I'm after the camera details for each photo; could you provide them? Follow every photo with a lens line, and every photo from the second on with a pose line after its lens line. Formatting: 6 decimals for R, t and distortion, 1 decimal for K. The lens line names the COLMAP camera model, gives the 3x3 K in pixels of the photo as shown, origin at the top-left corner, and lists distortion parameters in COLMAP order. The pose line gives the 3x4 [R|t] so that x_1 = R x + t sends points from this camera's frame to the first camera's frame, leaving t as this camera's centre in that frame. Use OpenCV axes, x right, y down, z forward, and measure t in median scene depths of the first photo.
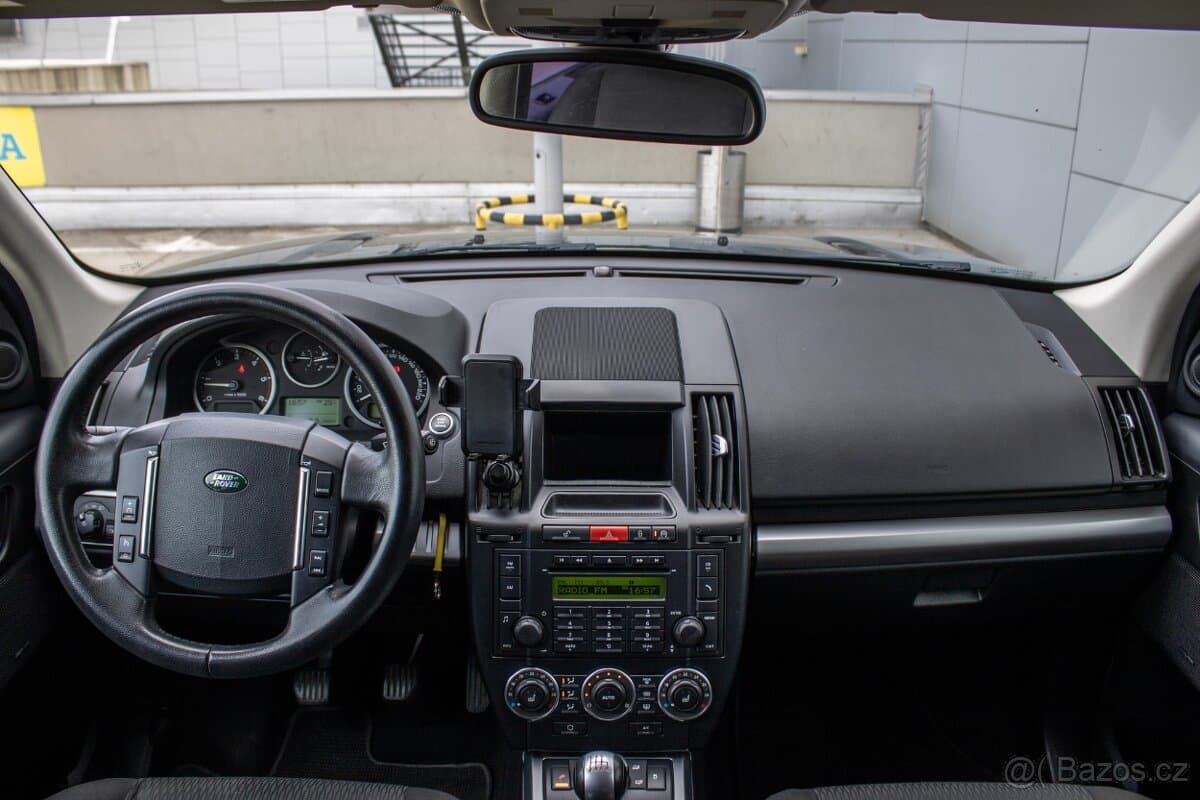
lens RADIAL K [[980.7, 0, 600.0], [0, 980.7, 400.0], [0, 0, 1]] dist [-0.167800, 0.145383]
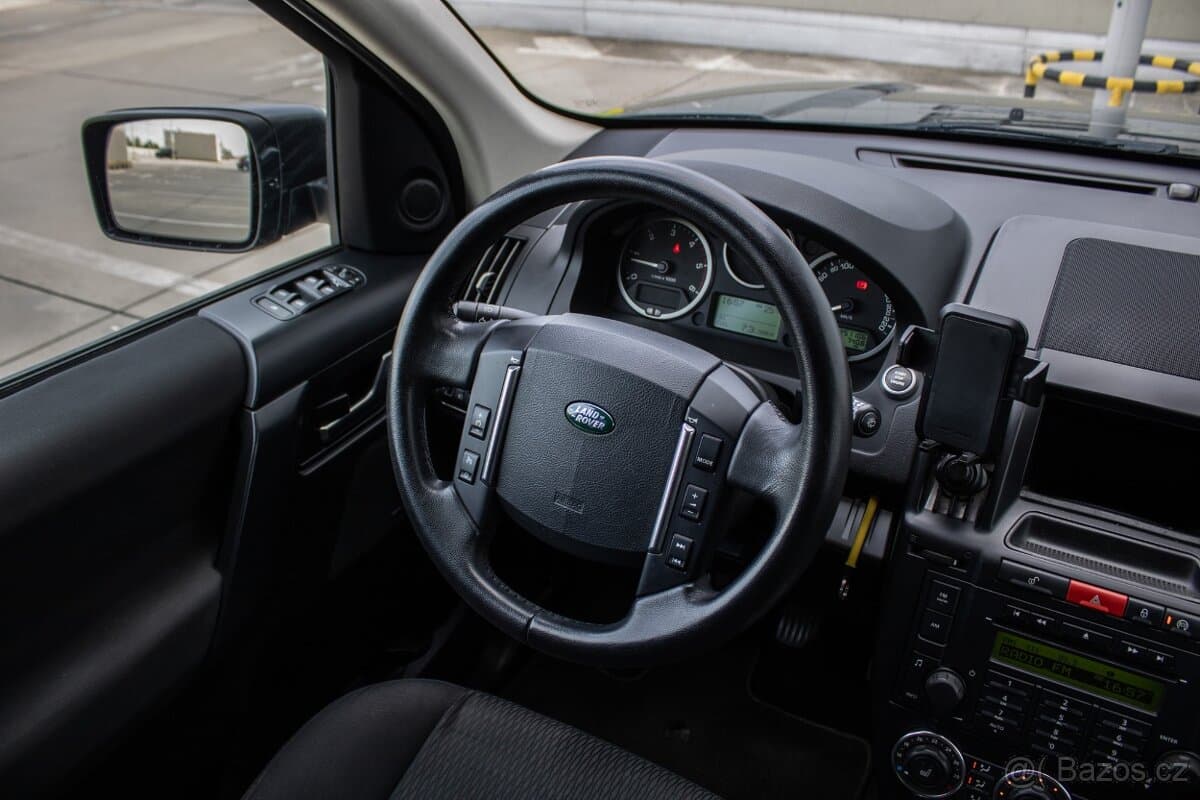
lens RADIAL K [[980.7, 0, 600.0], [0, 980.7, 400.0], [0, 0, 1]] dist [-0.167800, 0.145383]
pose [[0.859849, 0.237588, -0.451898, -0.024289], [-0.160771, 0.966095, 0.202022, -0.075449], [0.484574, -0.101056, 0.868893, 0.265067]]
